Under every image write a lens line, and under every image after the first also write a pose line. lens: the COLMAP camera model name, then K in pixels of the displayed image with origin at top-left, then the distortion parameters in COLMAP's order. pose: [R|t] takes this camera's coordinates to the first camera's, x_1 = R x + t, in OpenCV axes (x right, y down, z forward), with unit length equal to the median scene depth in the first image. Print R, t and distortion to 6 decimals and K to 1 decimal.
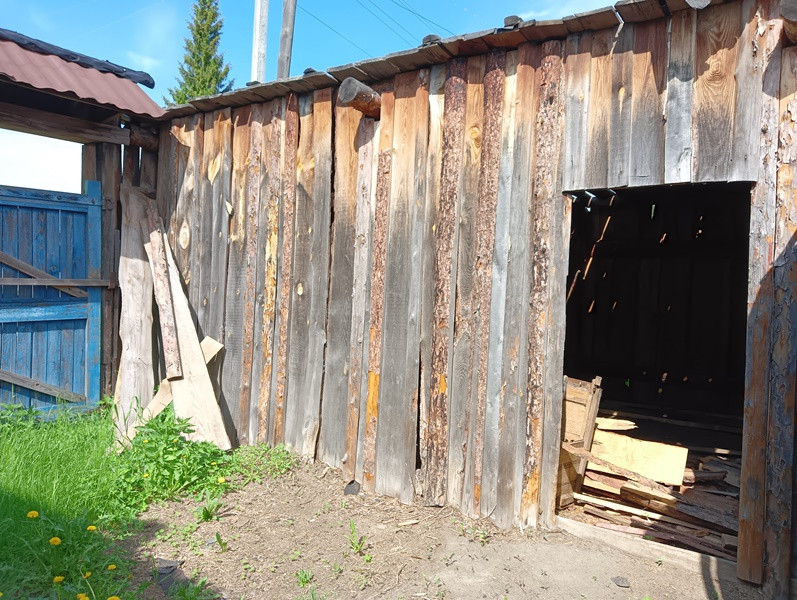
lens RADIAL K [[631.2, 0, 408.8], [0, 631.2, 300.0], [0, 0, 1]] dist [0.090005, -0.190017]
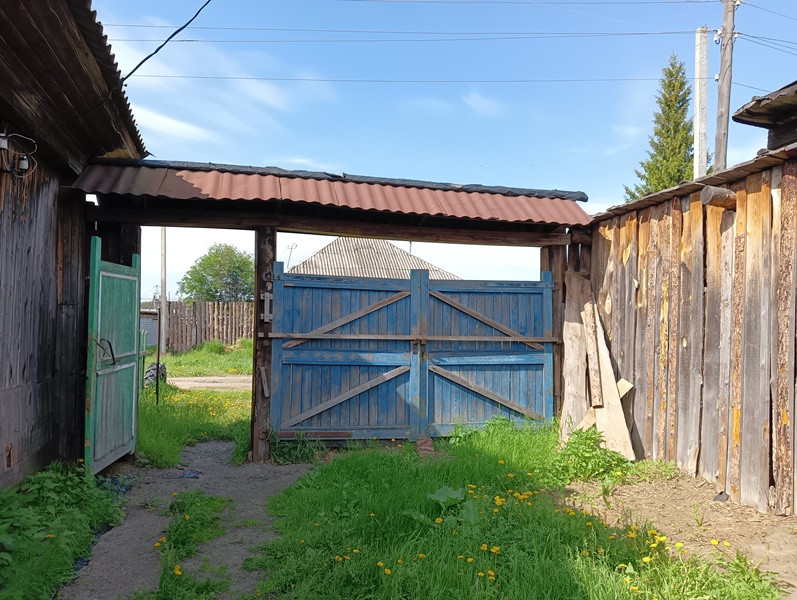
lens RADIAL K [[631.2, 0, 408.8], [0, 631.2, 300.0], [0, 0, 1]] dist [0.090005, -0.190017]
pose [[0.748734, -0.050462, -0.660947, 0.266994], [-0.013379, 0.995745, -0.091180, 0.021963], [0.662736, 0.077112, 0.744872, -0.351417]]
